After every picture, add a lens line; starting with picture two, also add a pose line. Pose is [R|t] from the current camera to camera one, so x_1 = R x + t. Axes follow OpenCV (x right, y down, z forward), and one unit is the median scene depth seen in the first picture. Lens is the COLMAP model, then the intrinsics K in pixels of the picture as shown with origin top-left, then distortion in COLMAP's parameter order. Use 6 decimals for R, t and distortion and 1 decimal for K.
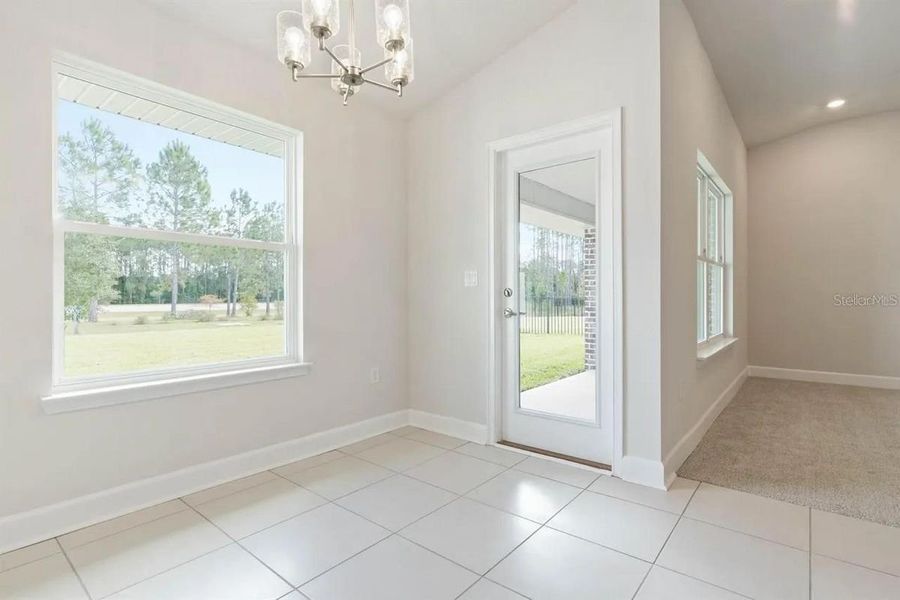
lens RADIAL K [[437.6, 0, 455.5], [0, 437.6, 294.6], [0, 0, 1]] dist [-0.003481, -0.001206]
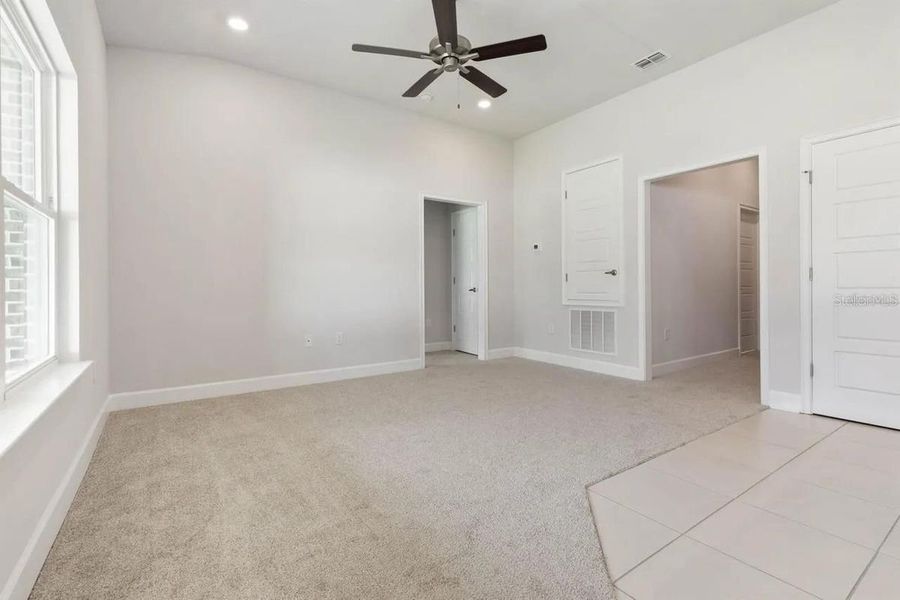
lens RADIAL K [[401.7, 0, 453.7], [0, 401.7, 298.9], [0, 0, 1]] dist [0.000639, 0.000393]
pose [[0.240572, -0.016767, 0.970487, 0.281985], [-0.017656, 0.999610, 0.021646, 0.010087], [-0.970471, -0.022342, 0.240182, 0.457804]]
